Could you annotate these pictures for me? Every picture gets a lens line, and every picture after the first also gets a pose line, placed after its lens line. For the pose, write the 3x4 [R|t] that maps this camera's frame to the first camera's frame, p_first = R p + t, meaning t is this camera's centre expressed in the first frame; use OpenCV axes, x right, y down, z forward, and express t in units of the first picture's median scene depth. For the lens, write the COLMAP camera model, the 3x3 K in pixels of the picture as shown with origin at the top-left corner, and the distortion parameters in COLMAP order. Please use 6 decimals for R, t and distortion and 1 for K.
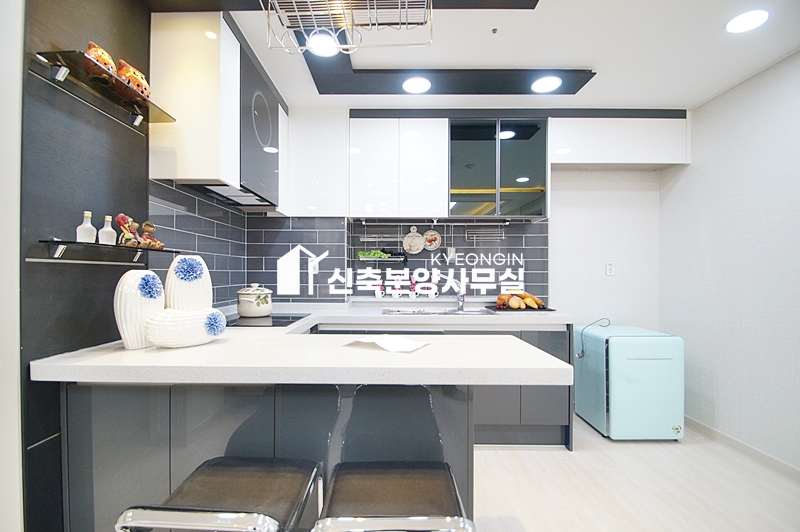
lens RADIAL K [[363.0, 0, 390.7], [0, 363.0, 274.9], [0, 0, 1]] dist [-0.000565, -0.000354]
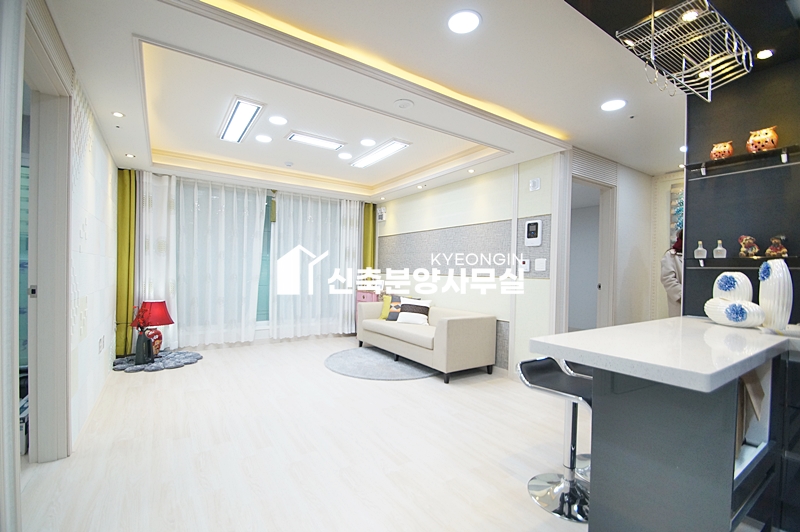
lens RADIAL K [[352.3, 0, 392.9], [0, 352.3, 273.6], [0, 0, 1]] dist [0.014501, -0.017682]
pose [[-0.833606, -0.013814, -0.552187, 0.636669], [-0.020867, 0.999761, 0.006490, 0.005796], [0.551966, 0.016932, -0.833695, 0.704679]]
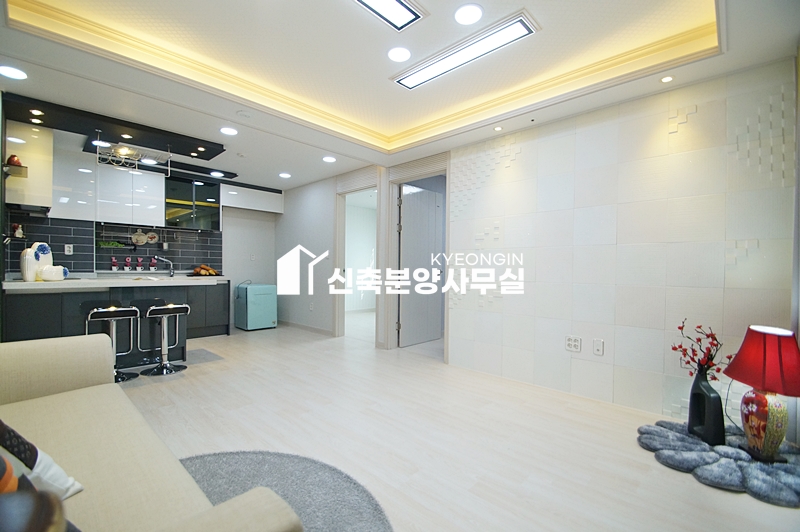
lens RADIAL K [[352.3, 0, 392.9], [0, 352.3, 273.6], [0, 0, 1]] dist [0.014501, -0.017682]
pose [[0.693057, -0.004346, 0.720870, -0.336497], [-0.008105, 0.999872, 0.013821, 0.047579], [-0.720837, -0.015422, 0.692933, -1.101280]]
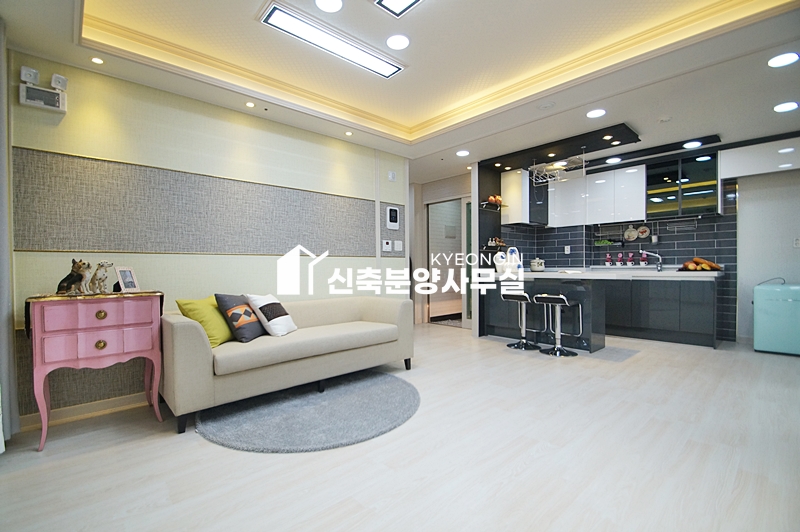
lens RADIAL K [[352.7, 0, 390.6], [0, 352.7, 275.1], [0, 0, 1]] dist [0.012474, -0.017209]
pose [[0.669494, 0.008664, -0.742767, 0.606429], [0.011037, 0.999706, 0.021610, 0.063819], [0.742735, -0.022666, 0.669202, -1.100676]]
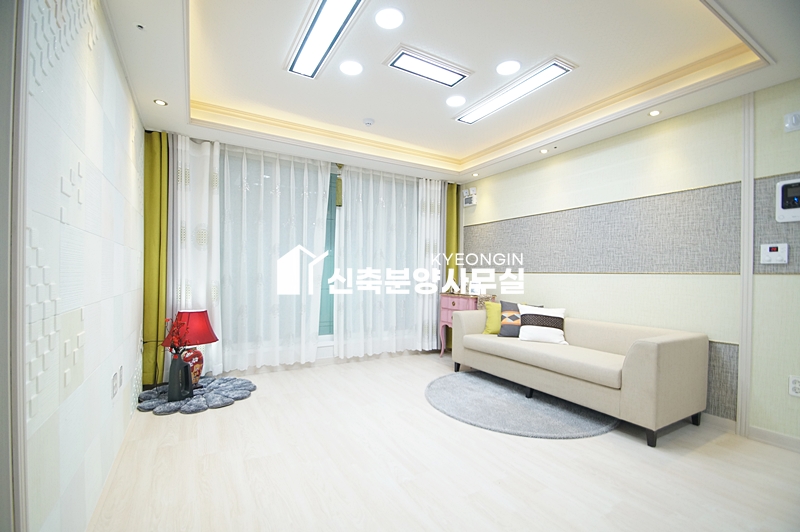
lens RADIAL K [[352.7, 0, 390.6], [0, 352.7, 275.1], [0, 0, 1]] dist [0.012474, -0.017209]
pose [[-0.869857, -0.011653, -0.493167, 0.660513], [-0.013954, 0.999902, 0.000986, 0.033807], [0.493107, 0.007739, -0.869934, 0.139626]]
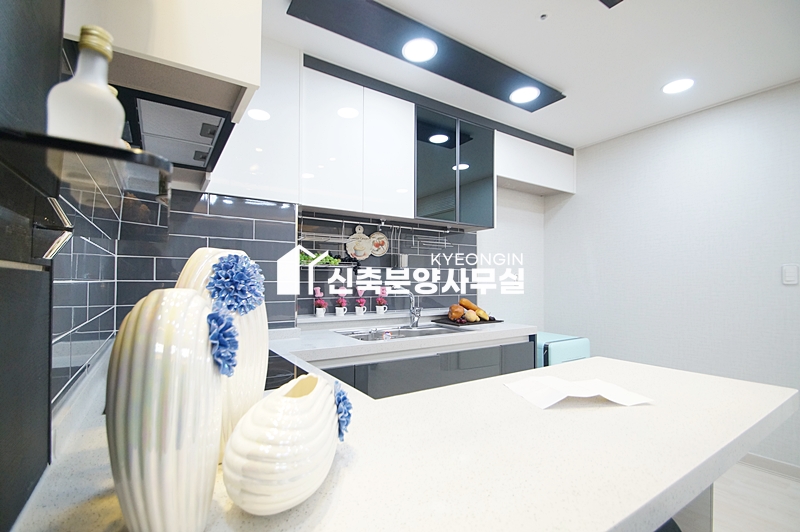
lens RADIAL K [[363.0, 0, 390.7], [0, 363.0, 274.9], [0, 0, 1]] dist [-0.000565, -0.000354]
pose [[0.842281, 0.012024, 0.538905, -0.340429], [-0.002155, 0.999818, -0.018940, -0.010485], [-0.539035, 0.014792, 0.842154, 0.308224]]
